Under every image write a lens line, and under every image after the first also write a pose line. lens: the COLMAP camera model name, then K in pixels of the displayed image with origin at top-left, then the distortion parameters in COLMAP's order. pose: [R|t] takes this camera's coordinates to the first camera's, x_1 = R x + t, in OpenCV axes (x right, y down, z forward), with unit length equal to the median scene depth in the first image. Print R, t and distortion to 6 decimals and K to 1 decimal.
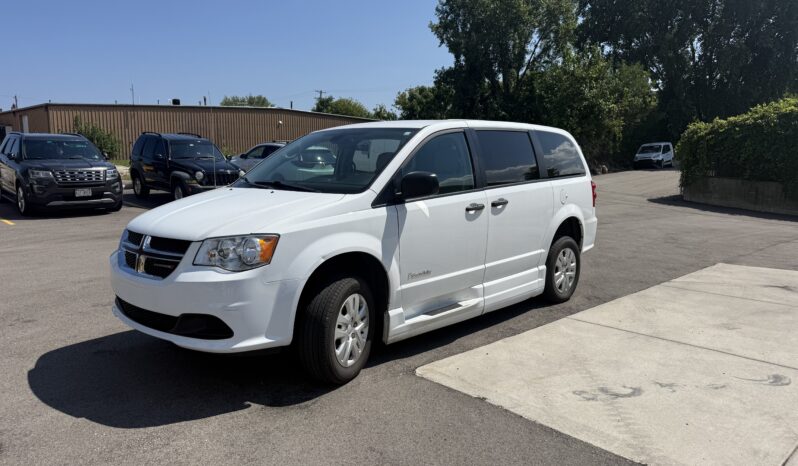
lens RADIAL K [[568.0, 0, 398.3], [0, 568.0, 233.7], [0, 0, 1]] dist [0.025690, -0.037944]
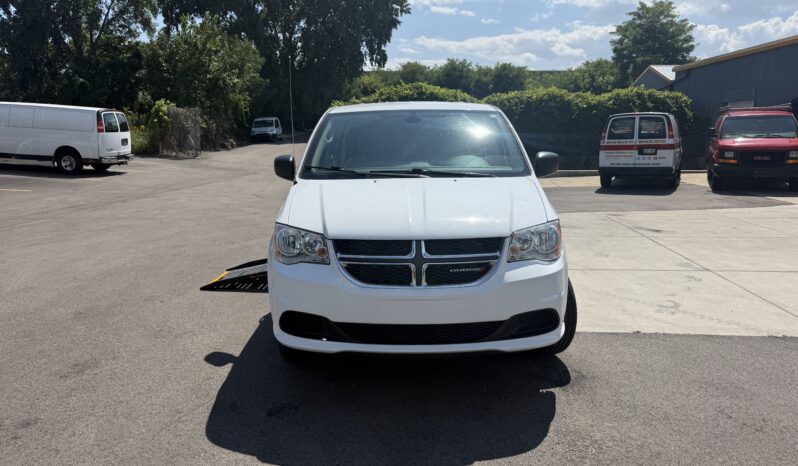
lens RADIAL K [[568.0, 0, 404.9], [0, 568.0, 231.5], [0, 0, 1]] dist [0.025690, -0.037944]
pose [[0.737152, -0.126189, 0.663839, -0.755660], [0.098006, 0.991986, 0.079737, -0.058701], [-0.668582, 0.006281, 0.743612, 0.295494]]
